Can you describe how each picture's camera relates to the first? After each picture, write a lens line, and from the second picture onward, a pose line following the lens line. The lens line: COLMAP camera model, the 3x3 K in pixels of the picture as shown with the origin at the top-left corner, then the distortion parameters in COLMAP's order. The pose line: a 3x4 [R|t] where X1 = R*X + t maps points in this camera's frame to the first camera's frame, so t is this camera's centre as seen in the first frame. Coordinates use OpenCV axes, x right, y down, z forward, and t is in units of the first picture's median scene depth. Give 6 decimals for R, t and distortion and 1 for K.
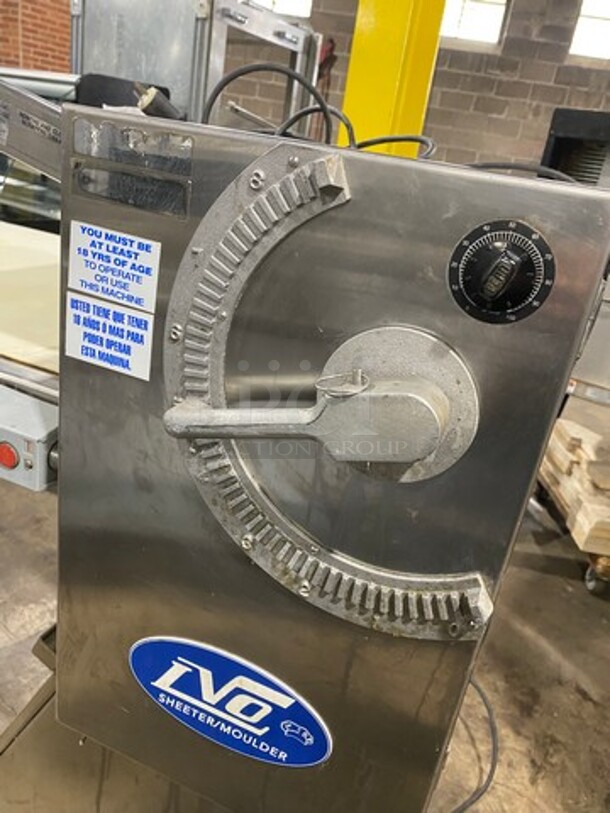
lens RADIAL K [[622.6, 0, 303.2], [0, 622.6, 390.5], [0, 0, 1]] dist [0.005468, -0.006776]
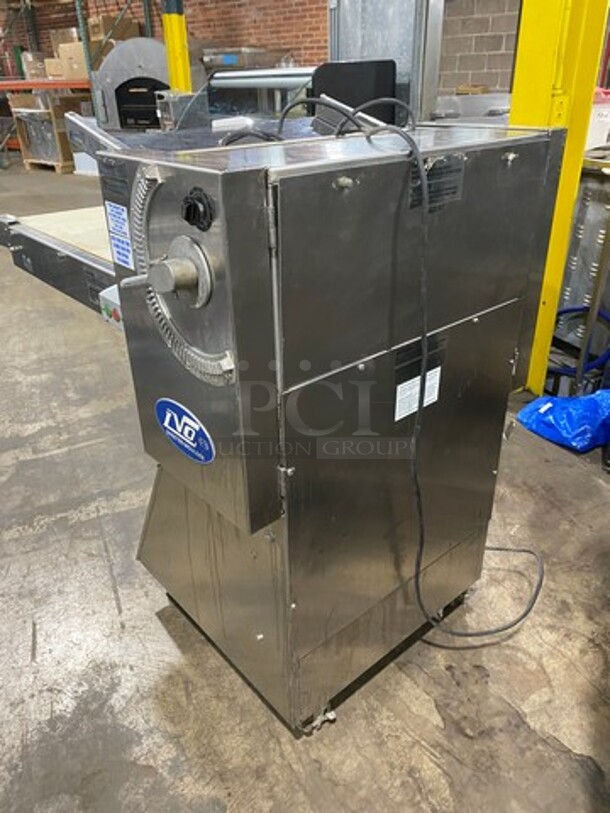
lens RADIAL K [[622.6, 0, 303.2], [0, 622.6, 390.5], [0, 0, 1]] dist [0.005468, -0.006776]
pose [[0.873171, 0.054560, -0.484351, 1.232135], [-0.021366, 0.997045, 0.073793, 0.210312], [0.486946, -0.054085, 0.871756, -0.604865]]
